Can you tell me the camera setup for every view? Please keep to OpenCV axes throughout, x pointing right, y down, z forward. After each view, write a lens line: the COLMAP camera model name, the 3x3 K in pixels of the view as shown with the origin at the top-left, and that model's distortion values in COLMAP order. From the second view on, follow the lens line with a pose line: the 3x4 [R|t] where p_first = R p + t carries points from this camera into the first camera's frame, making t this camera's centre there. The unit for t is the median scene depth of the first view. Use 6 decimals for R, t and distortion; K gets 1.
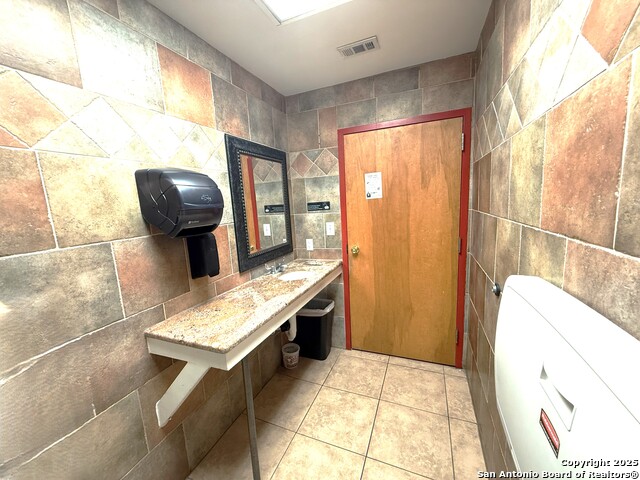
lens RADIAL K [[255.1, 0, 321.3], [0, 255.1, 239.9], [0, 0, 1]] dist [-0.001192, 0.001054]
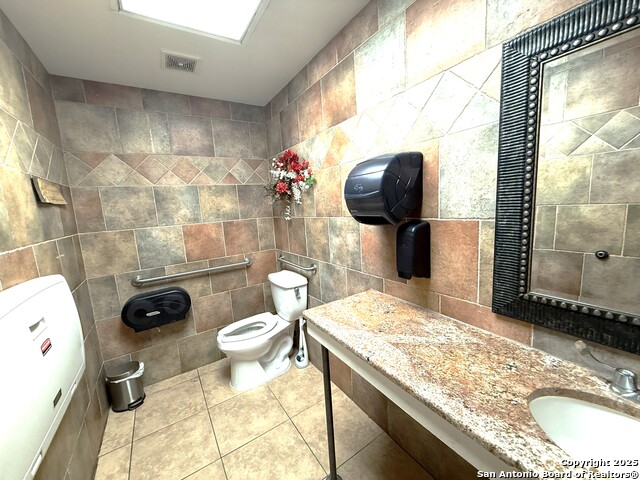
lens RADIAL K [[255.1, 0, 320.2], [0, 255.1, 241.6], [0, 0, 1]] dist [-0.001192, 0.001054]
pose [[-0.569105, 0.208718, -0.795334, 0.349054], [-0.029542, 0.961433, 0.273446, -0.180643], [0.821734, 0.179116, -0.540991, 1.148393]]
